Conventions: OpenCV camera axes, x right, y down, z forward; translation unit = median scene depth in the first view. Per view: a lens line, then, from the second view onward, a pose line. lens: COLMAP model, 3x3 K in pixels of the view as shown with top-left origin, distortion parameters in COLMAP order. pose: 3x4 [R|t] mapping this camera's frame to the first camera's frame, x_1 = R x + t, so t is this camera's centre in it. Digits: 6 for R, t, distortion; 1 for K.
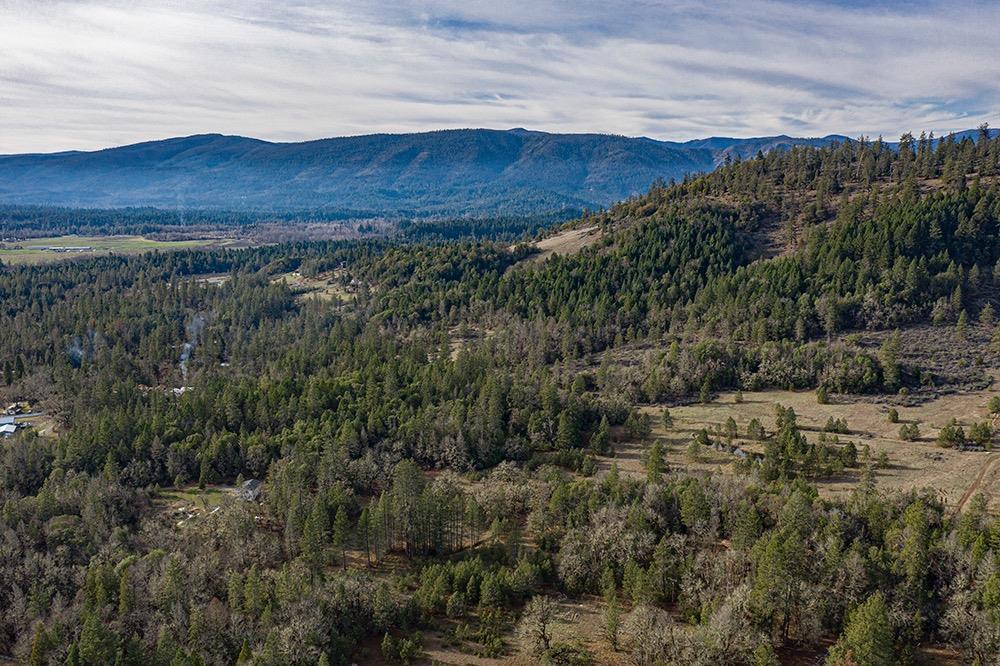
lens RADIAL K [[799.3, 0, 497.3], [0, 799.3, 341.9], [0, 0, 1]] dist [-0.011510, 0.004701]
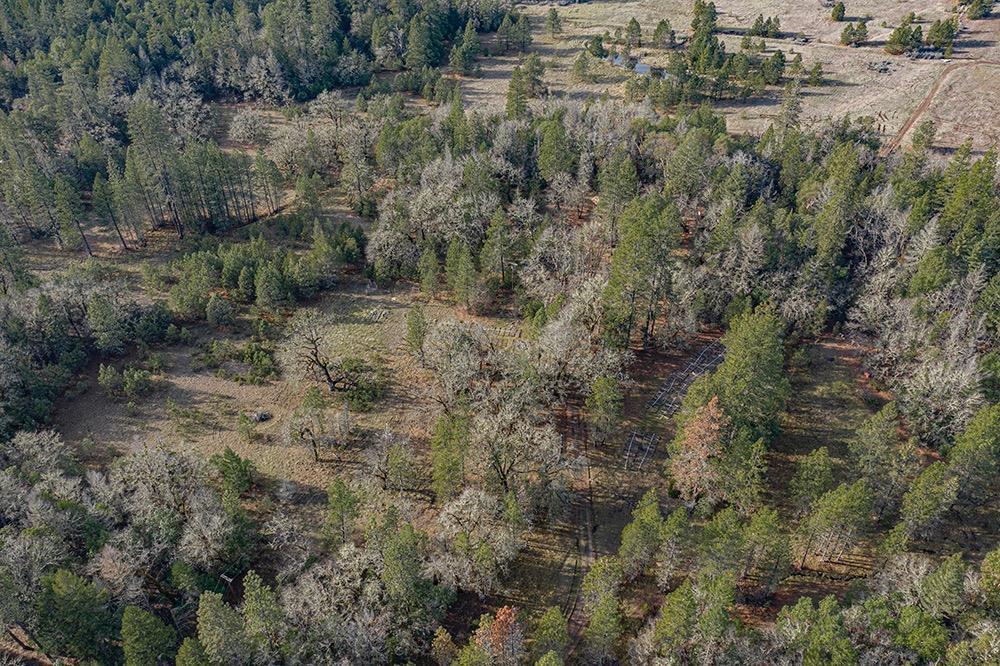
lens RADIAL K [[799.3, 0, 497.3], [0, 799.3, 341.9], [0, 0, 1]] dist [-0.011510, 0.004701]
pose [[0.996204, -0.053755, 0.068467, 0.170308], [0.015643, 0.884292, 0.466673, 0.017512], [-0.085631, -0.463830, 0.881776, 0.349249]]
